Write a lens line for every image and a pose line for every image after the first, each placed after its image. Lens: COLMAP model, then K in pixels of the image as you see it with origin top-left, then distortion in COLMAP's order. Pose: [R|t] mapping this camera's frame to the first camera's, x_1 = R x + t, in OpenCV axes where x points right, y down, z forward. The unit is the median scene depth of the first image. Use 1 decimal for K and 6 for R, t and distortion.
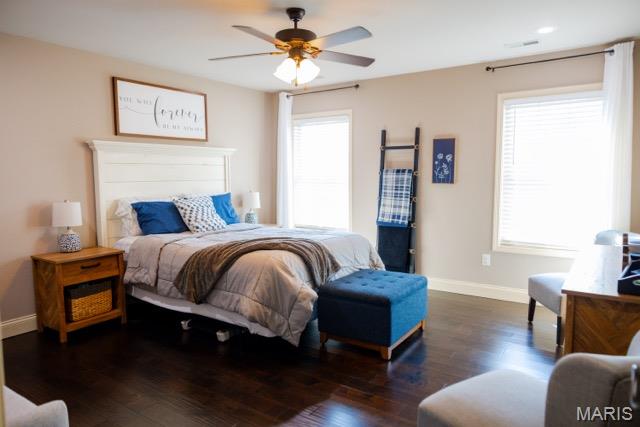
lens RADIAL K [[425.7, 0, 320.0], [0, 425.7, 213.5], [0, 0, 1]] dist [-0.003319, 0.003082]
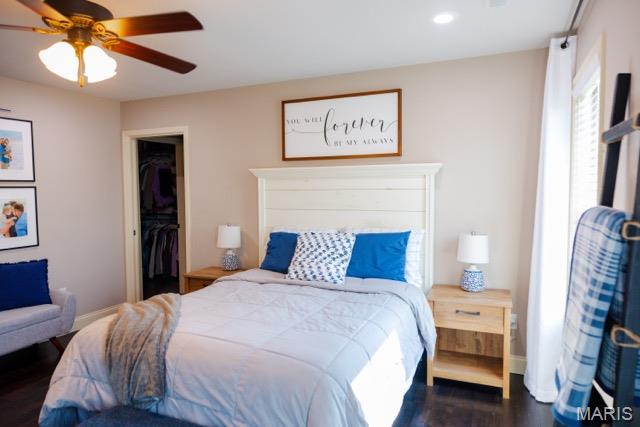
lens RADIAL K [[425.7, 0, 320.0], [0, 425.7, 213.5], [0, 0, 1]] dist [-0.003319, 0.003082]
pose [[0.180214, 0.056891, -0.981981, 0.436796], [-0.088758, 0.995194, 0.041367, -0.099202], [0.979615, 0.079704, 0.184397, 0.807682]]
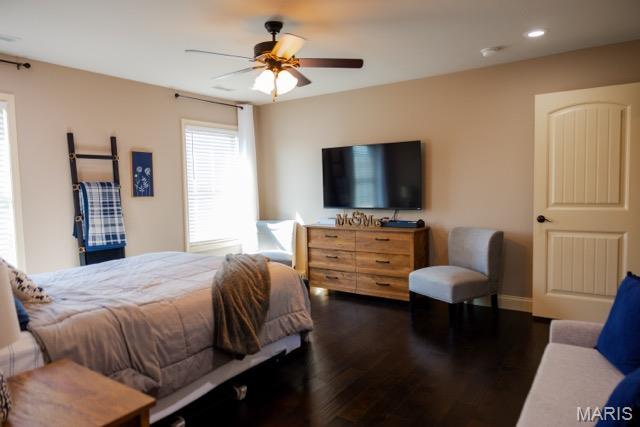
lens RADIAL K [[425.7, 0, 320.0], [0, 425.7, 213.5], [0, 0, 1]] dist [-0.003319, 0.003082]
pose [[0.009484, -0.057941, 0.998275, -0.699543], [0.113475, 0.991933, 0.056495, -0.041580], [-0.993496, 0.112743, 0.015983, 0.581413]]
